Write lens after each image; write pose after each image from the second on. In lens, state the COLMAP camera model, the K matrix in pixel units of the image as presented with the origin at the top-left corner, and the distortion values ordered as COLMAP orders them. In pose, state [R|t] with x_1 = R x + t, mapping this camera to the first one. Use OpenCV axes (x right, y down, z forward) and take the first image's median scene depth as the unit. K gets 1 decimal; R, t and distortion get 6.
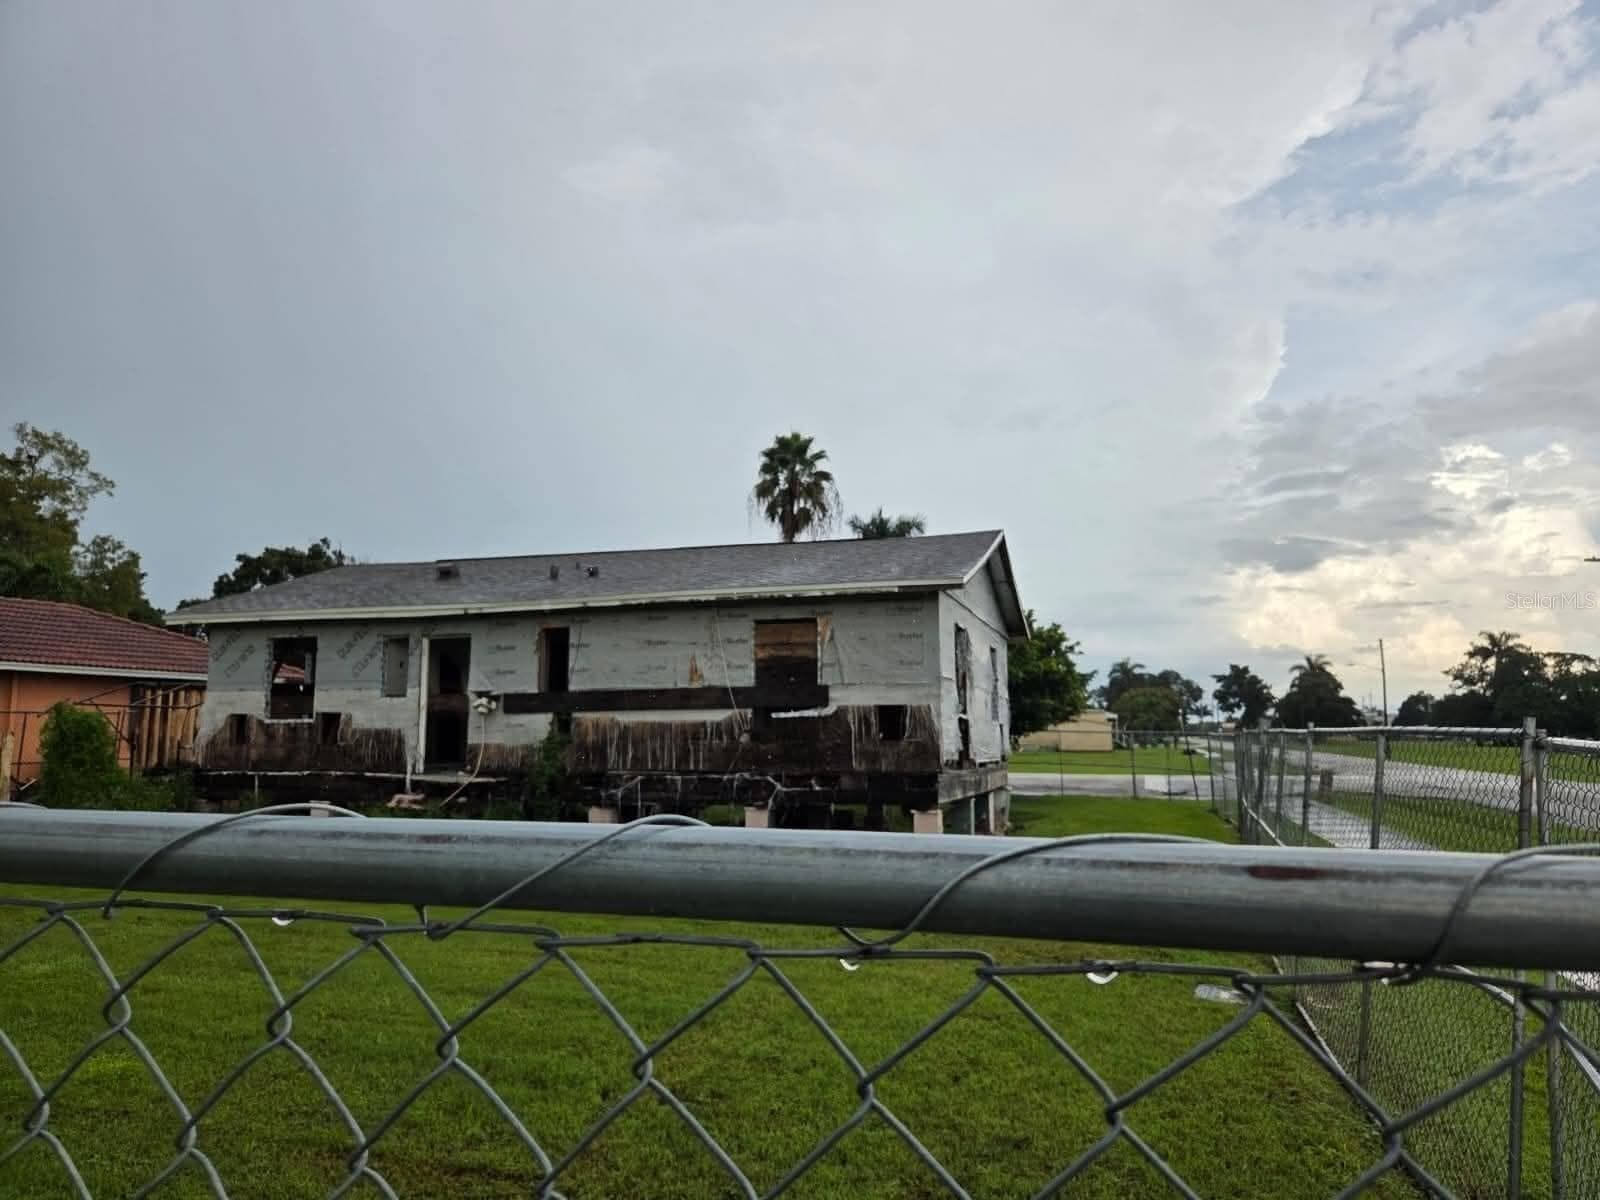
lens RADIAL K [[1071.0, 0, 798.9], [0, 1071.0, 598.6], [0, 0, 1]] dist [0.078606, -0.068009]
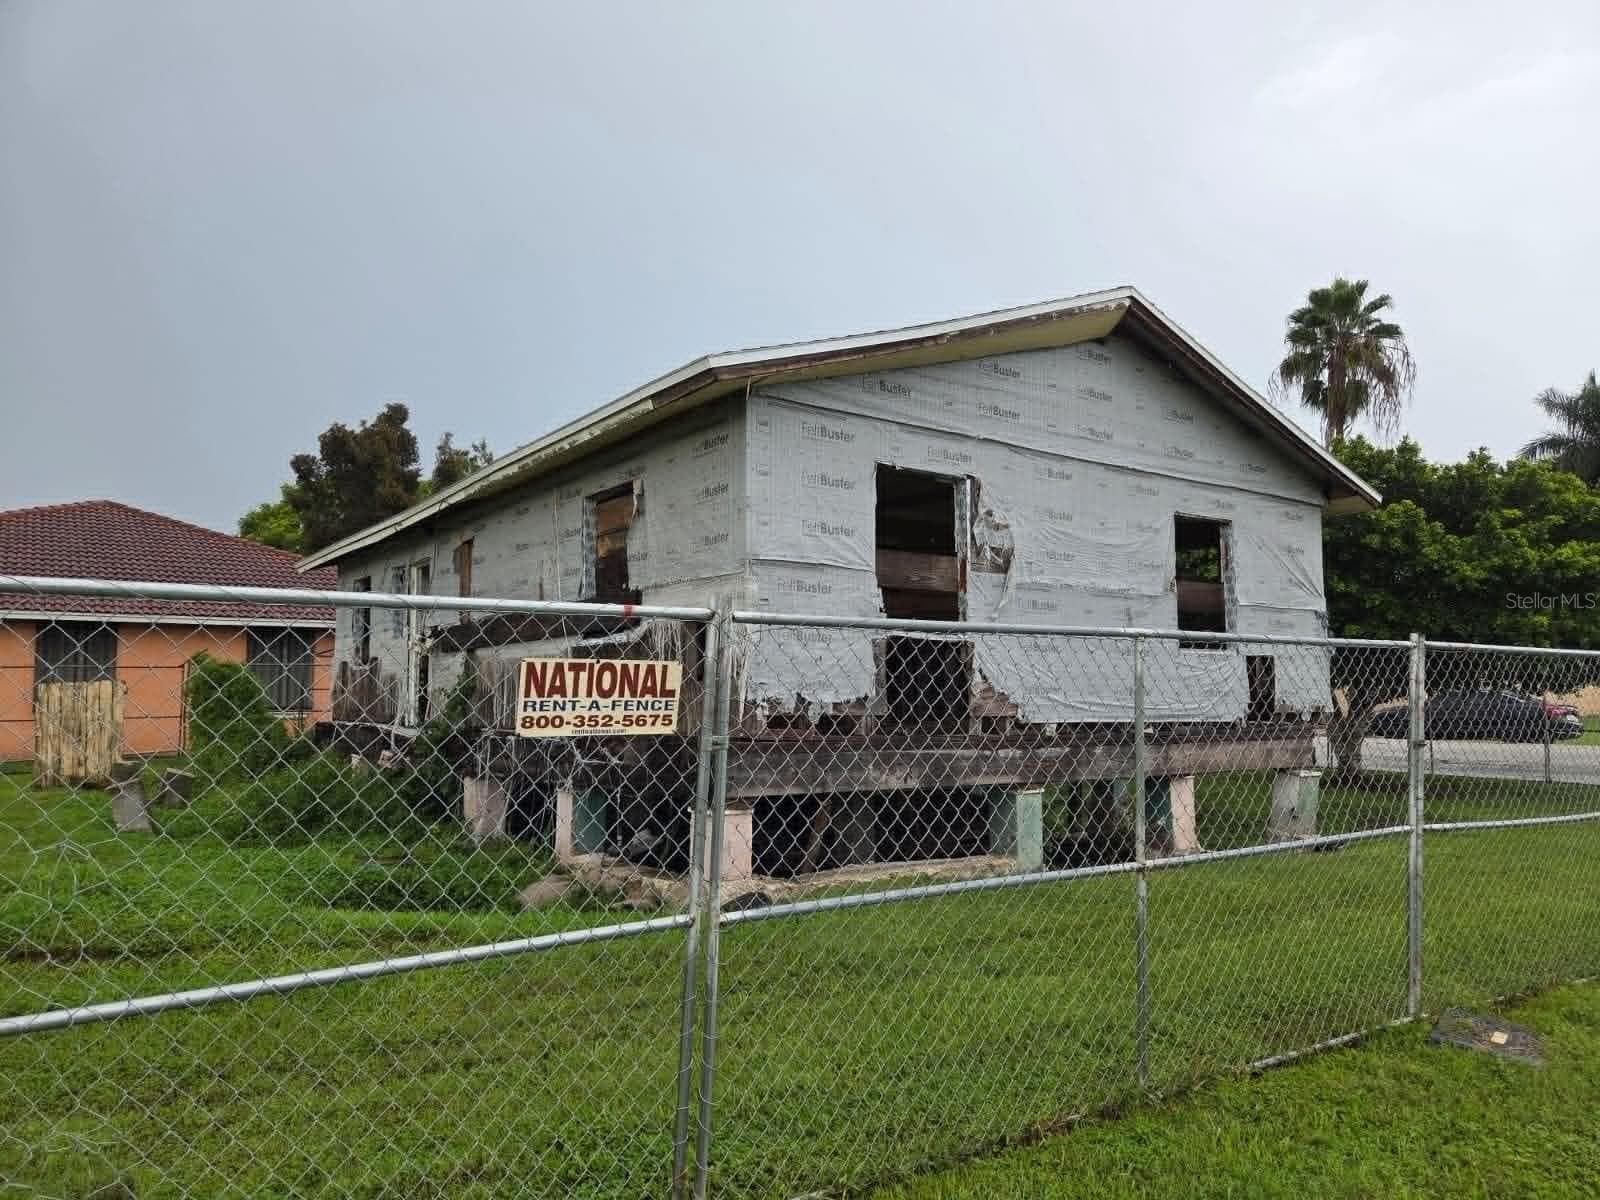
lens RADIAL K [[1071.0, 0, 804.0], [0, 1071.0, 611.3], [0, 0, 1]] dist [0.078606, -0.068009]
pose [[0.801383, -0.048735, -0.596162, 0.454136], [0.077300, 0.996756, 0.022427, 0.085788], [0.593135, -0.064056, 0.802550, 0.573239]]
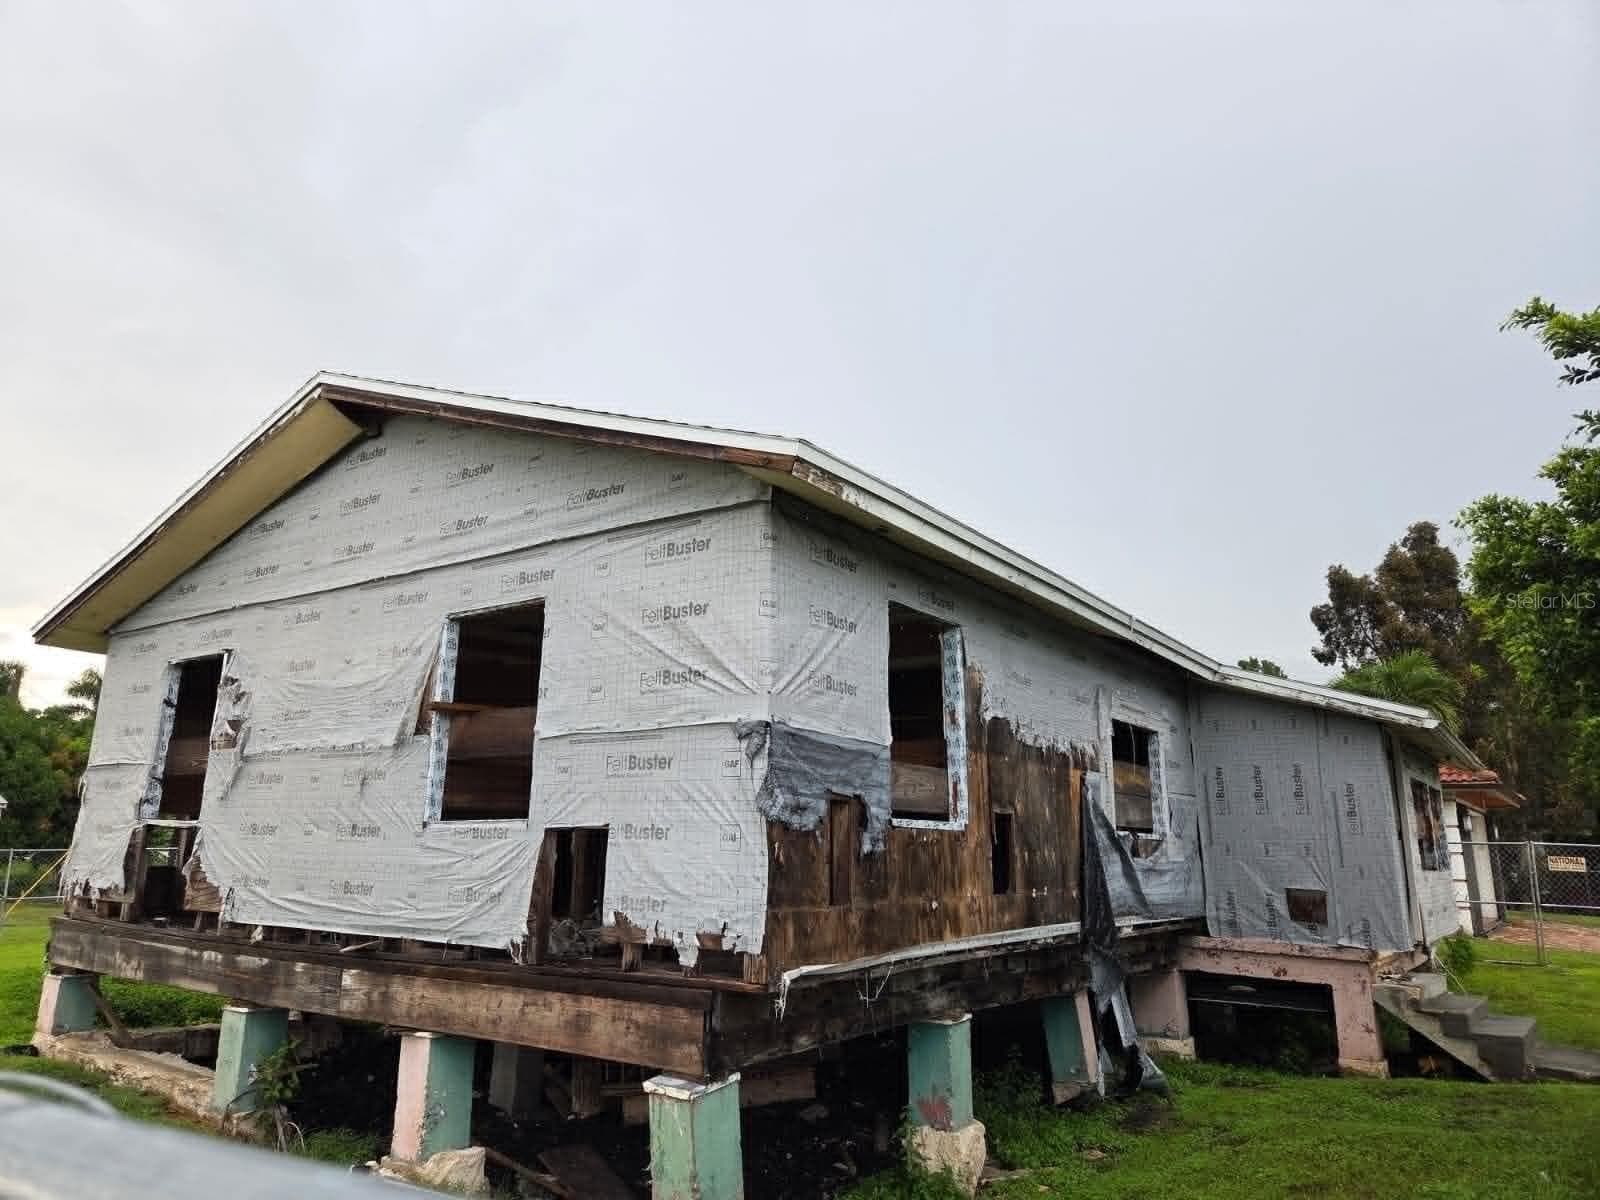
lens RADIAL K [[1071.0, 0, 796.7], [0, 1071.0, 591.7], [0, 0, 1]] dist [0.078606, -0.068009]
pose [[-0.311234, -0.224628, -0.923404, 0.626604], [0.106107, 0.957374, -0.268655, 0.191134], [0.944391, -0.181594, -0.274133, 1.571350]]
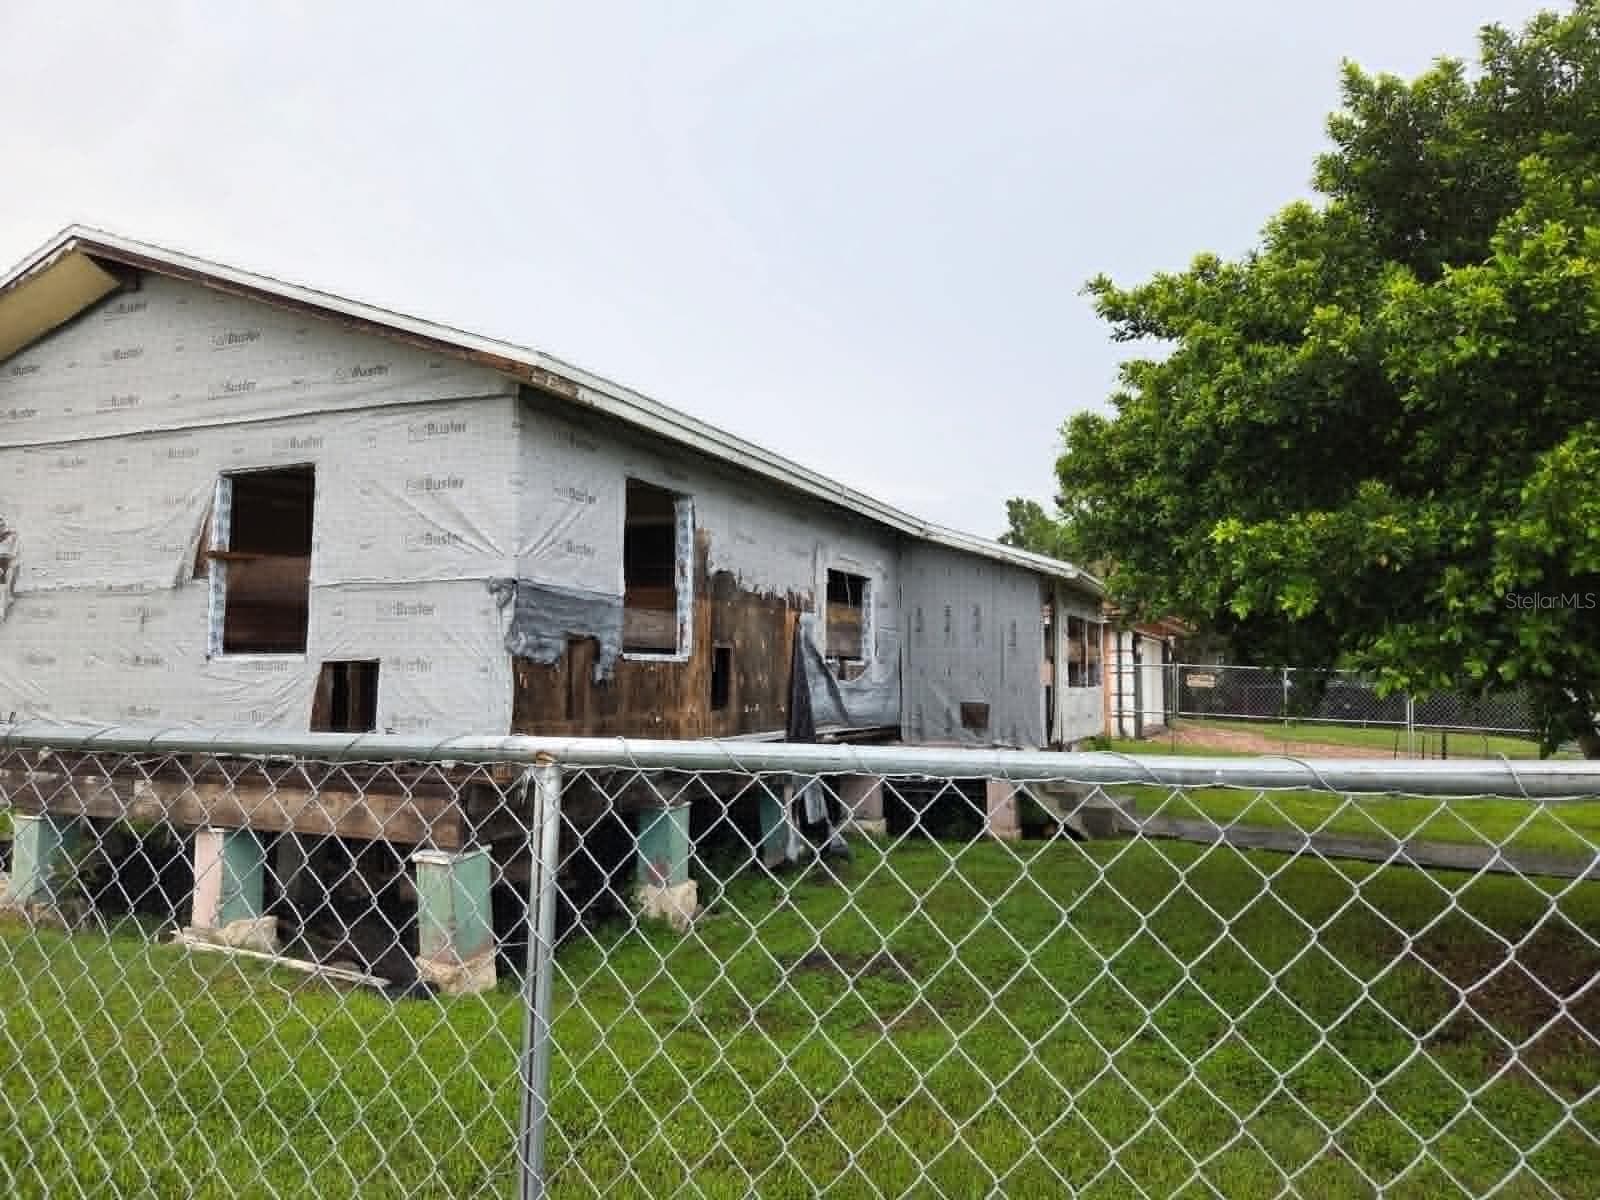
lens RADIAL K [[1071.0, 0, 807.5], [0, 1071.0, 589.4], [0, 0, 1]] dist [0.078606, -0.068009]
pose [[-0.117575, -0.079615, -0.989867, 0.718214], [0.115442, 0.988927, -0.093251, 0.195635], [0.986331, -0.125237, -0.107083, 1.624212]]
